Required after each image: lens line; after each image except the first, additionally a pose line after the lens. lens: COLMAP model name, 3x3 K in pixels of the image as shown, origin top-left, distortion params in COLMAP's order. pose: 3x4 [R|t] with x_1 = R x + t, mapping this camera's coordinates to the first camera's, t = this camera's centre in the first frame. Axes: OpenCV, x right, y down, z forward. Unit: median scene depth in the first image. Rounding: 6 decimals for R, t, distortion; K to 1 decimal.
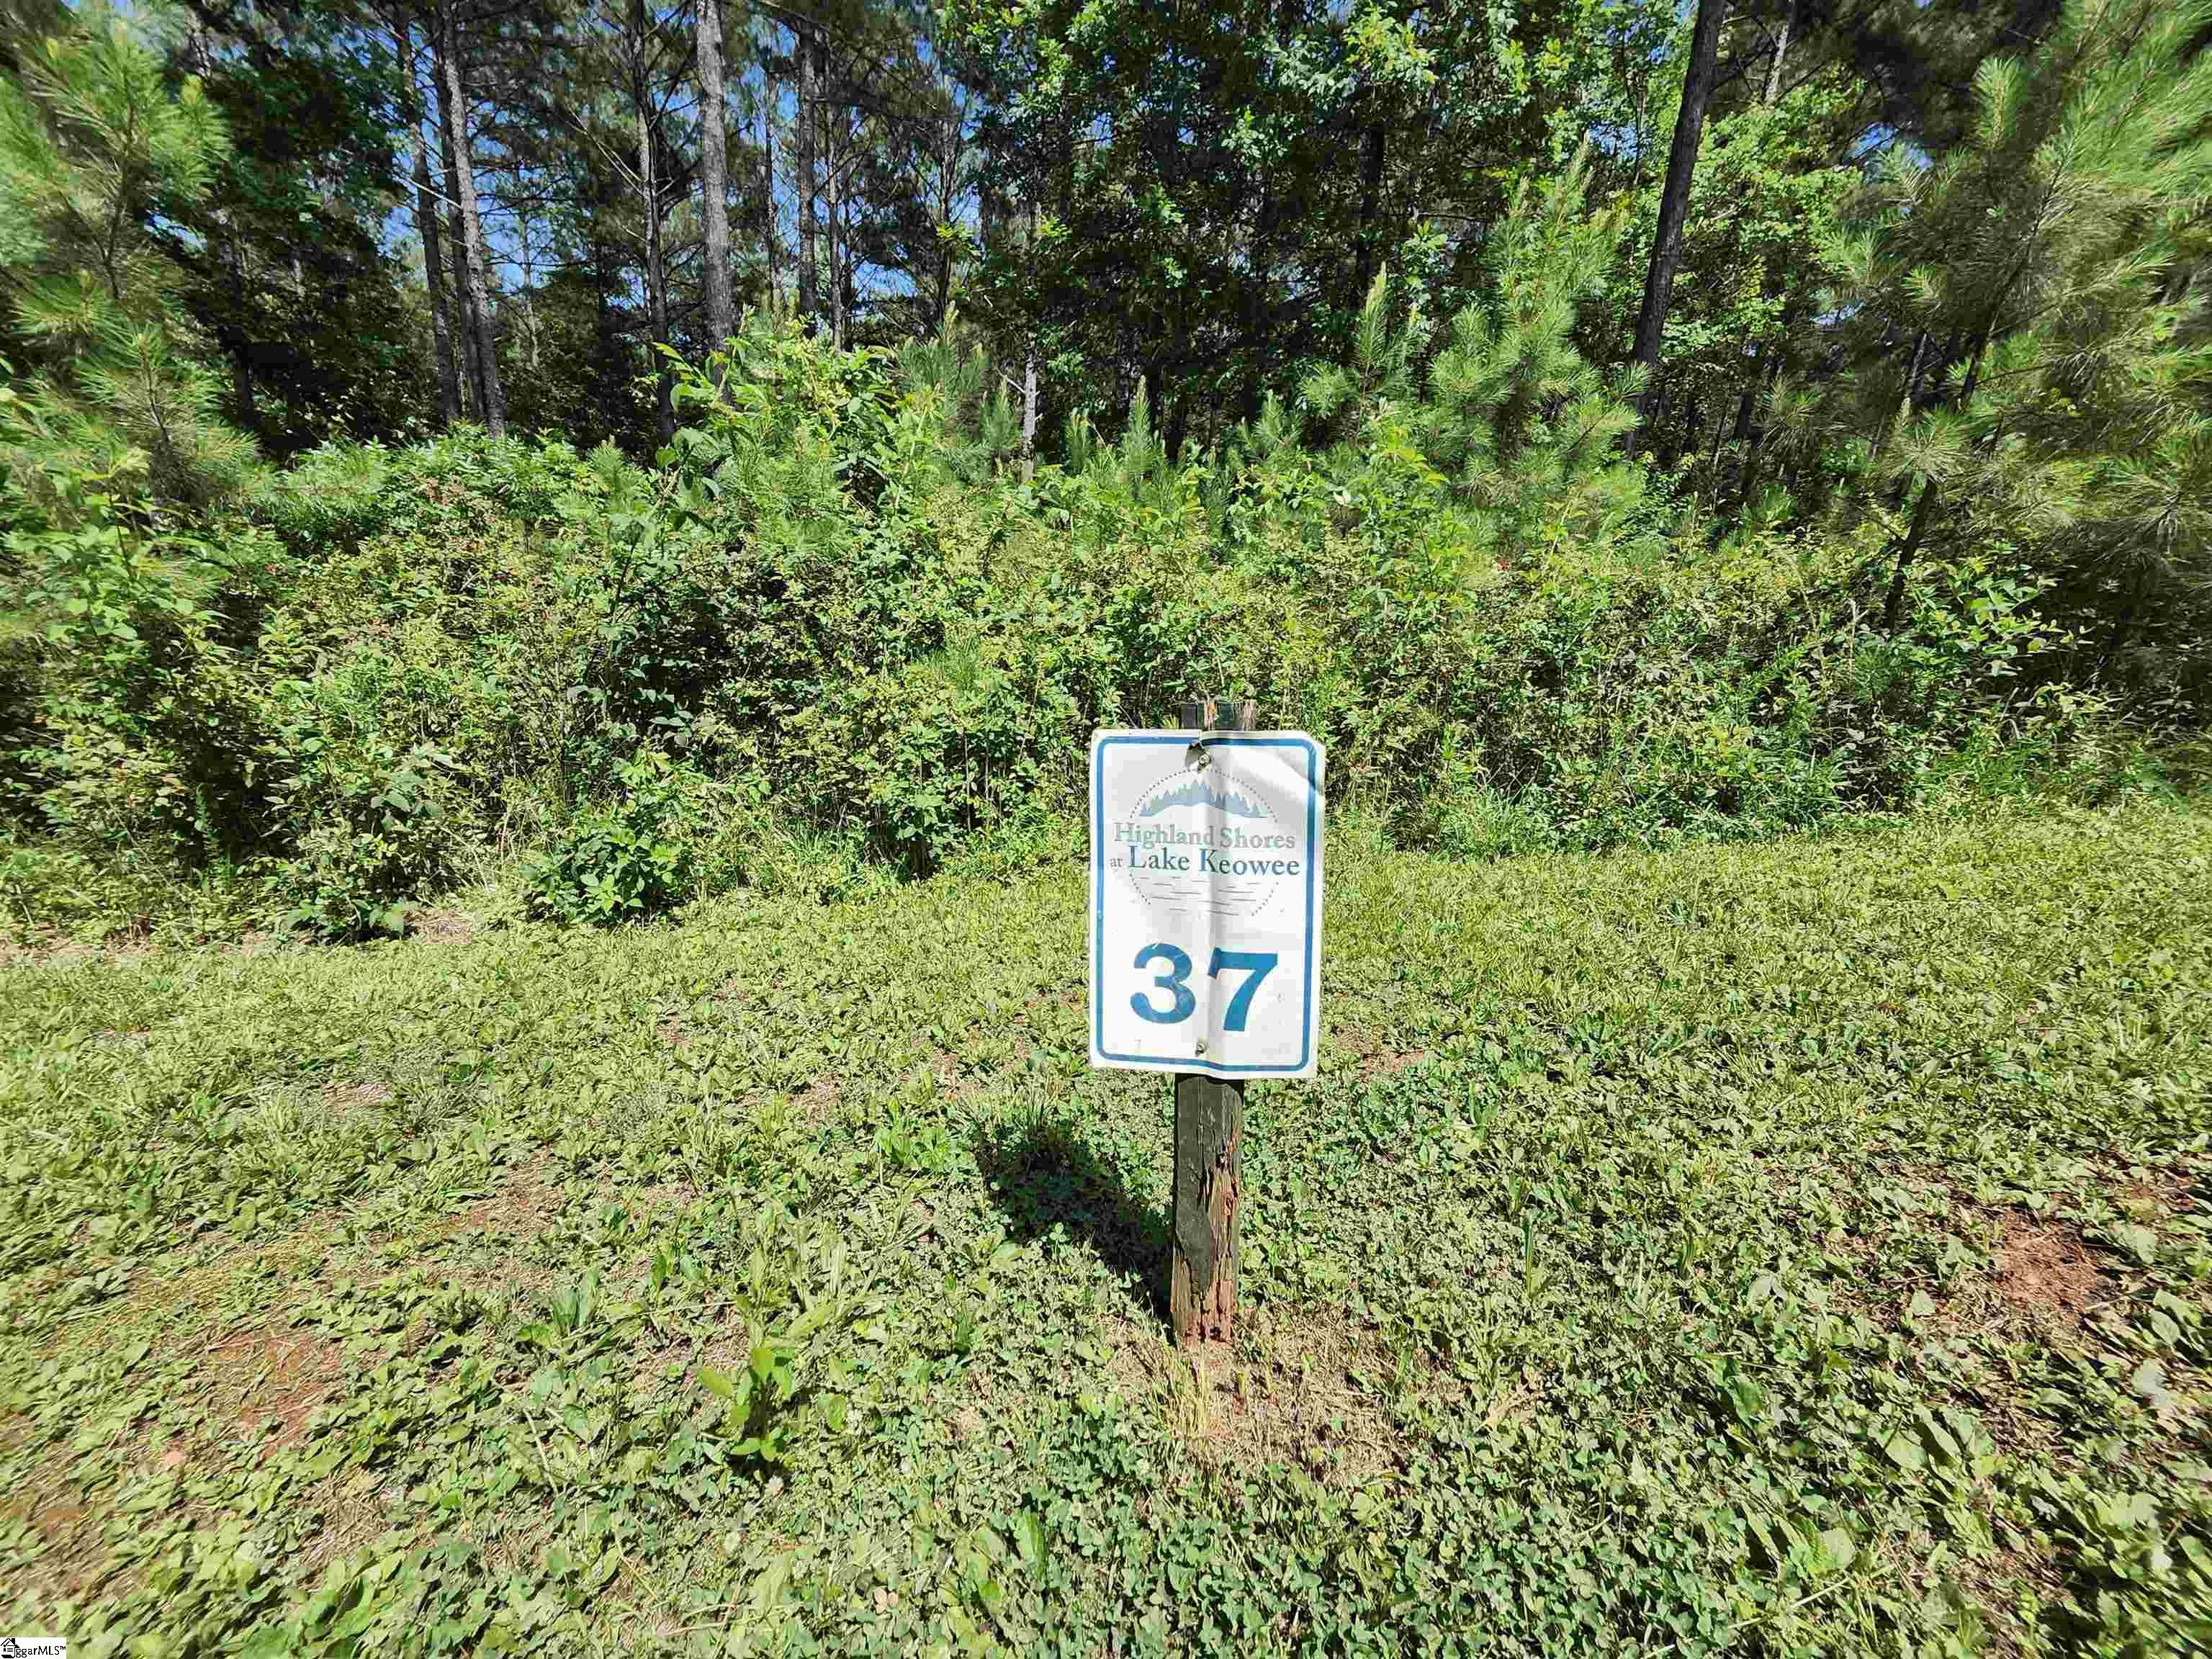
lens RADIAL K [[877.4, 0, 1109.5], [0, 877.4, 830.7], [0, 0, 1]] dist [0.001500, -0.000486]
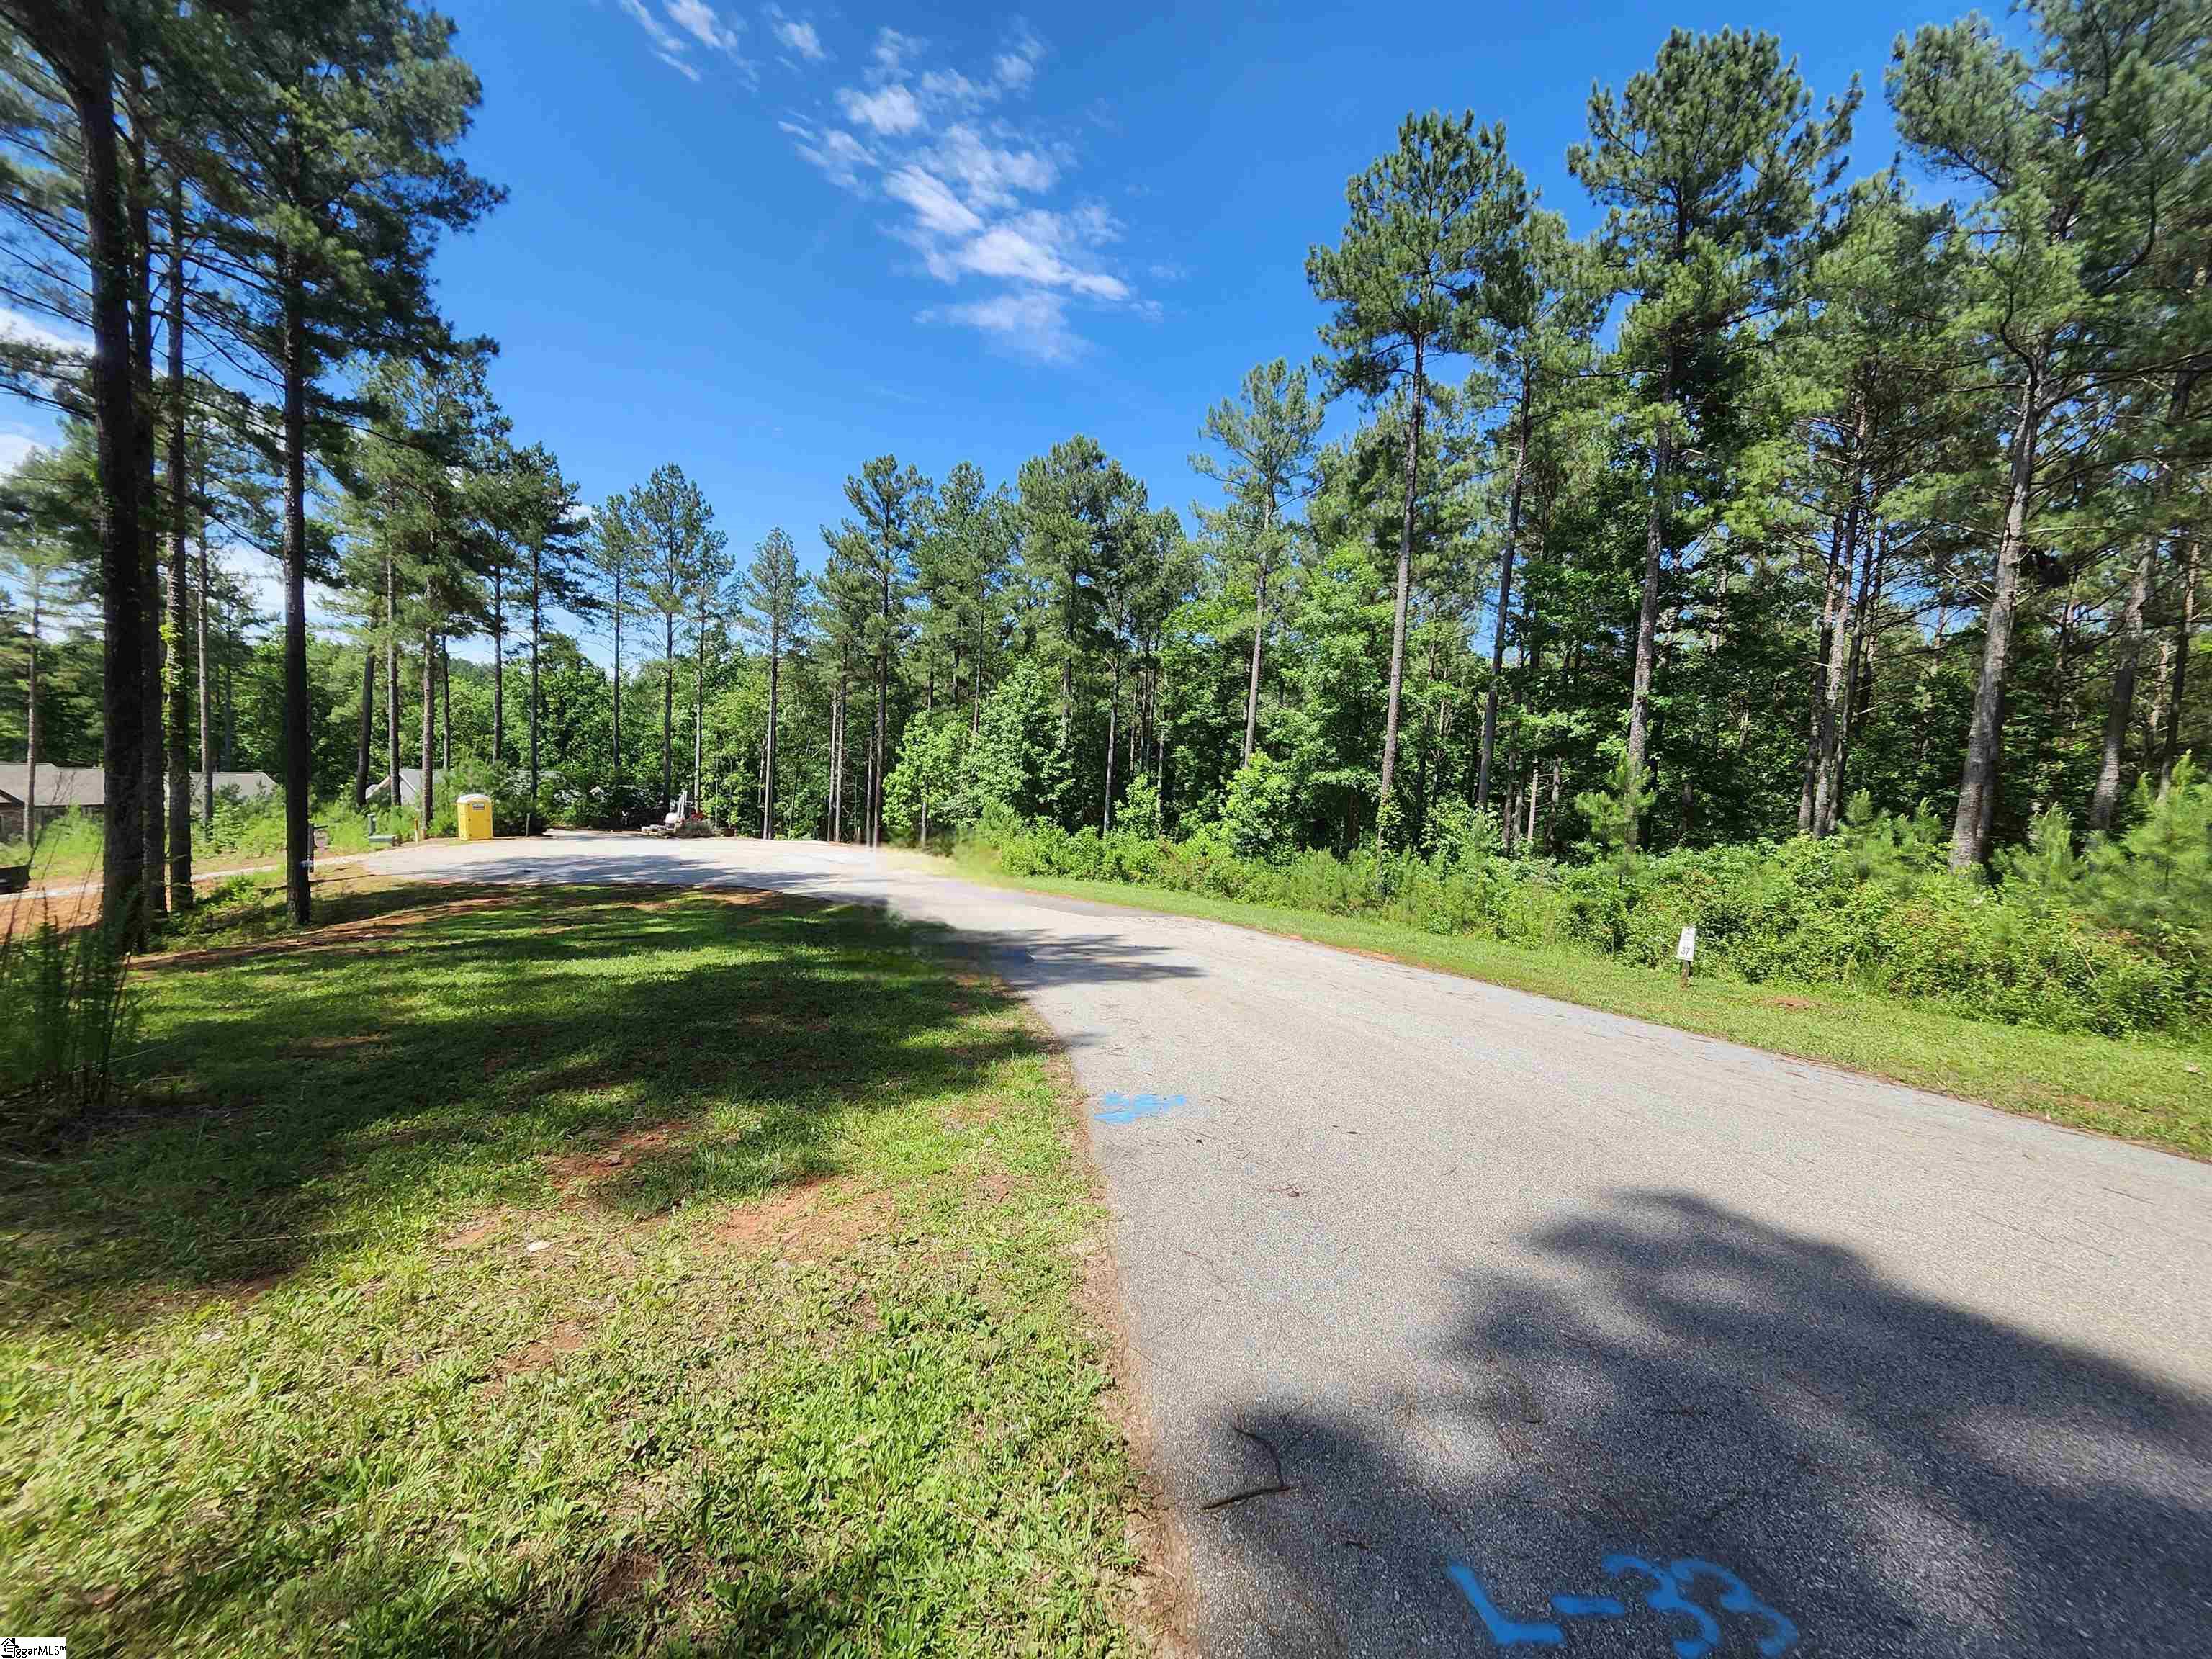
lens RADIAL K [[877.4, 0, 1109.5], [0, 877.4, 830.7], [0, 0, 1]] dist [0.001500, -0.000486]
pose [[0.236708, 0.024348, -0.971276, 3.023748], [-0.314402, 0.947817, -0.052862, 0.537004], [0.919305, 0.317884, 0.232011, -2.900056]]
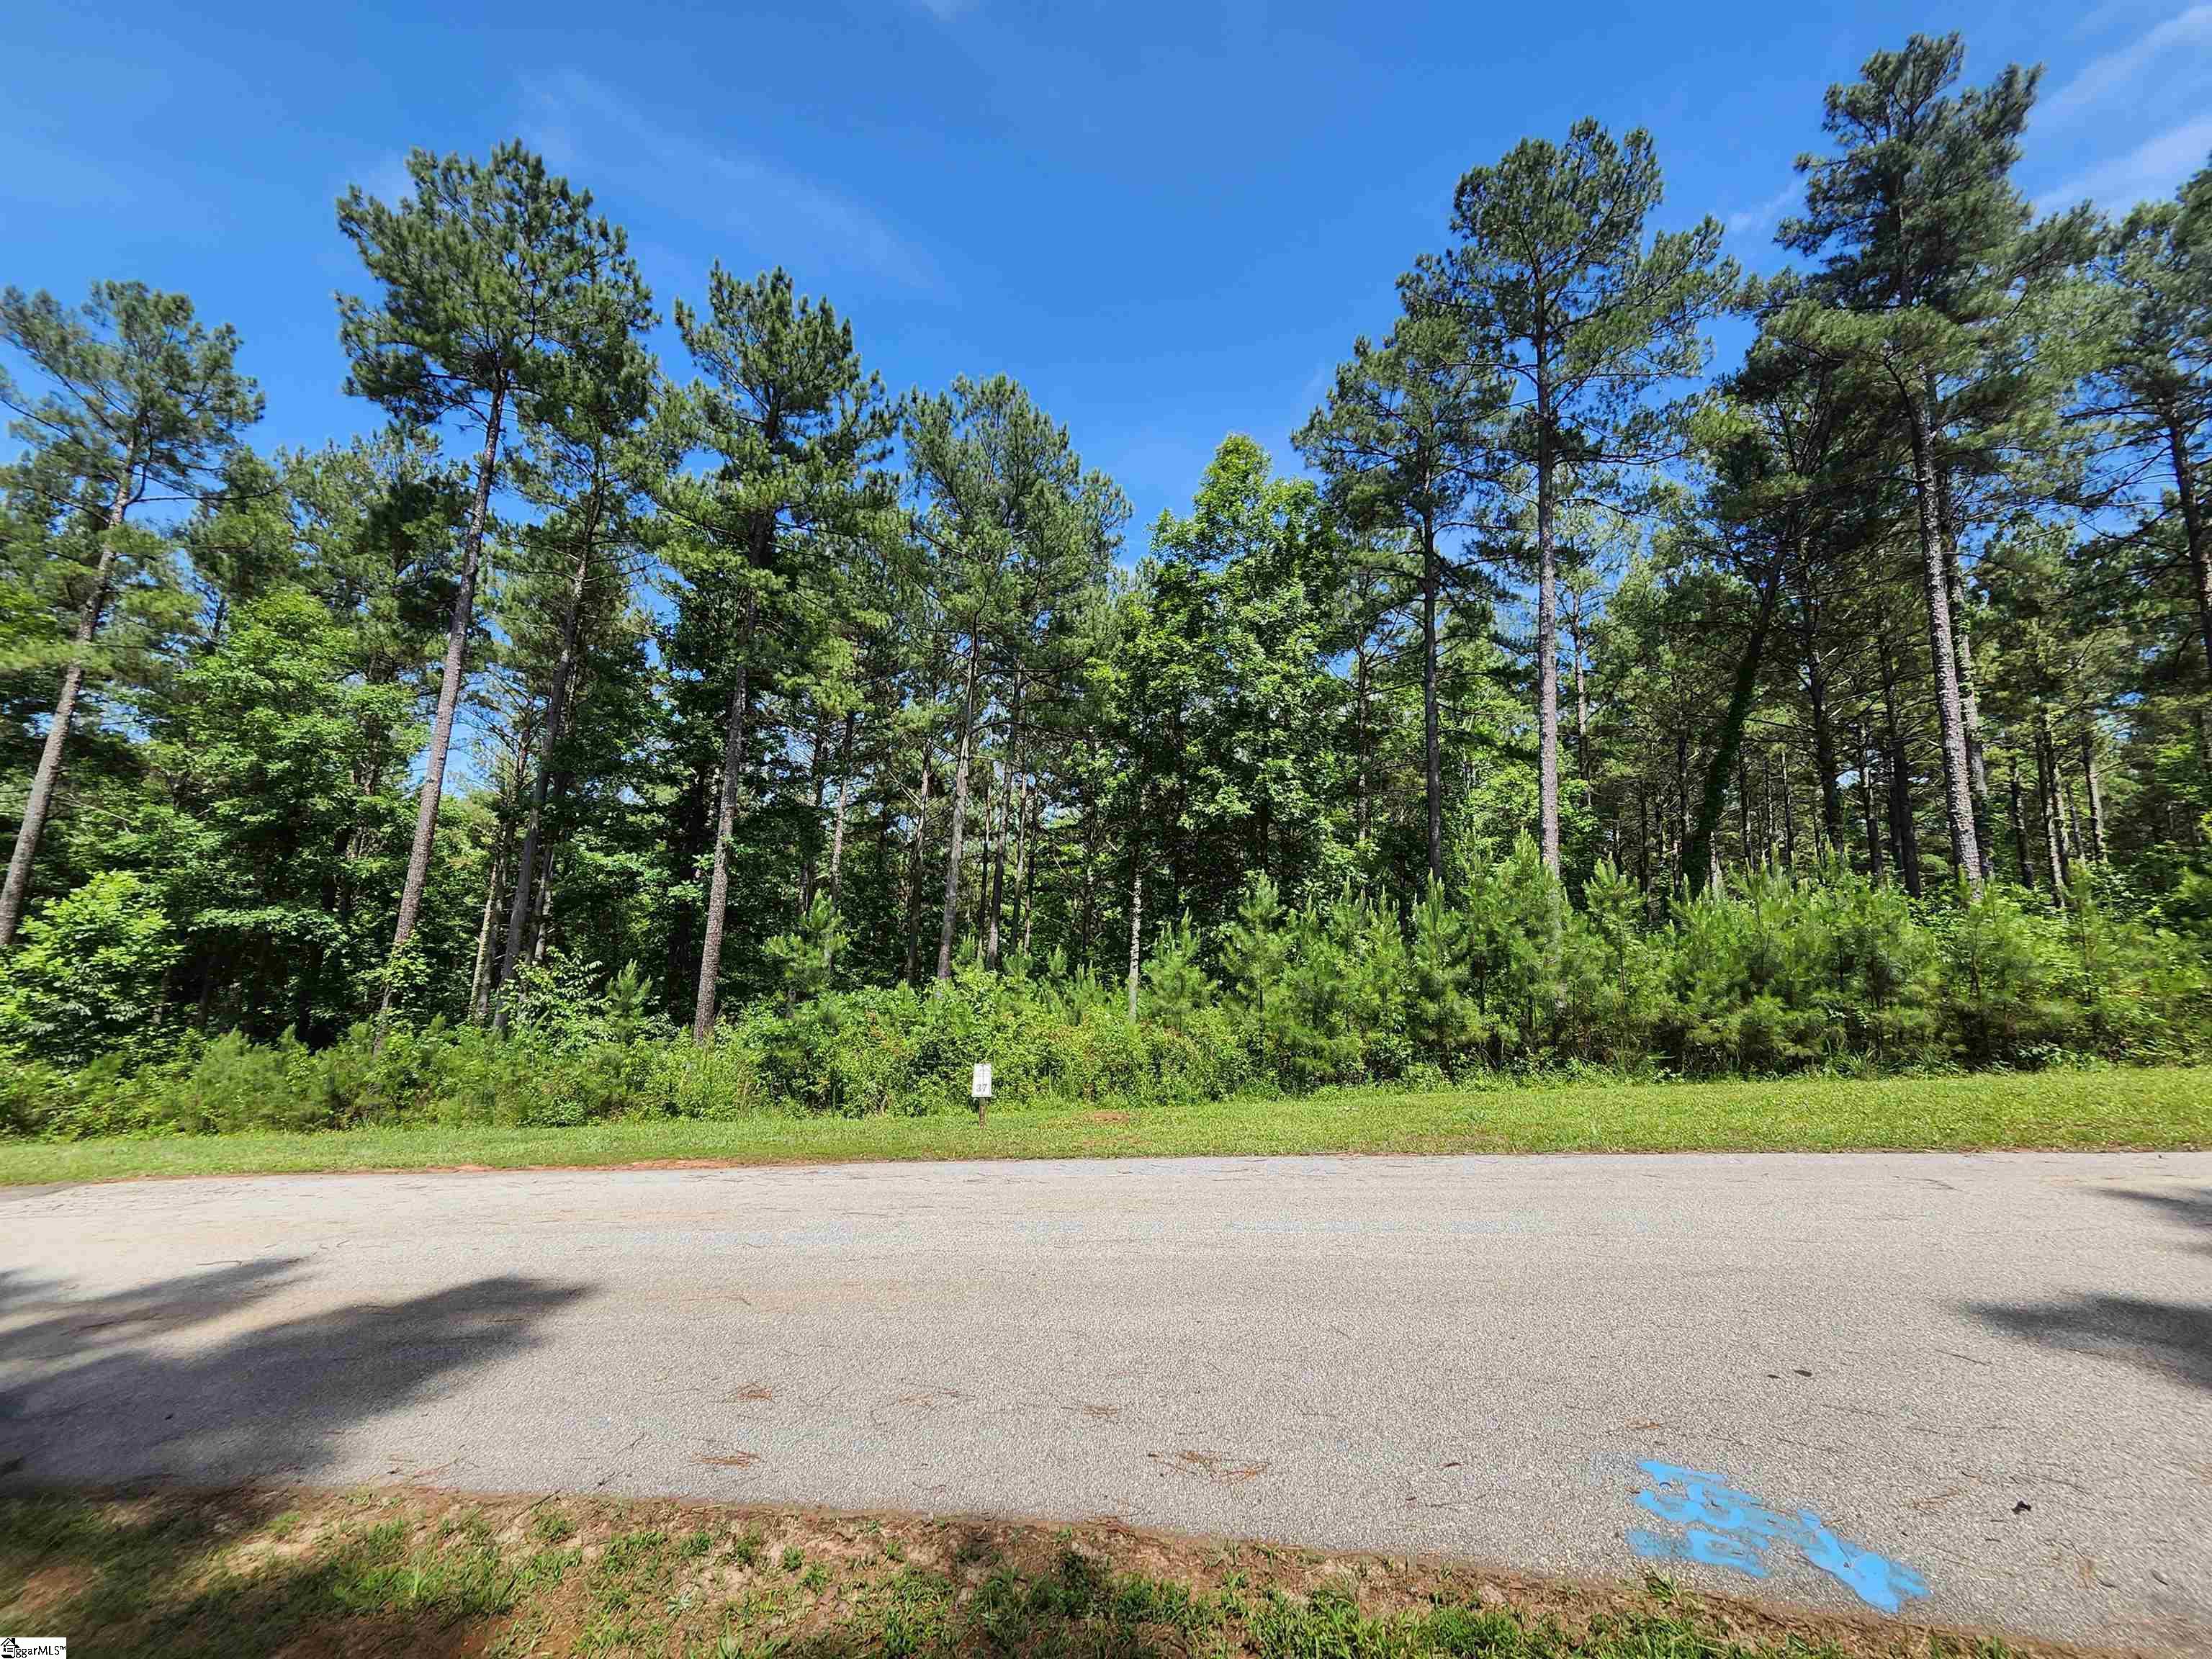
lens RADIAL K [[877.4, 0, 1109.5], [0, 877.4, 830.7], [0, 0, 1]] dist [0.001500, -0.000486]
pose [[0.980722, -0.046994, -0.189672, 1.317548], [-0.043463, 0.893877, -0.446201, 0.722845], [0.190512, 0.445843, 0.874602, -3.297460]]
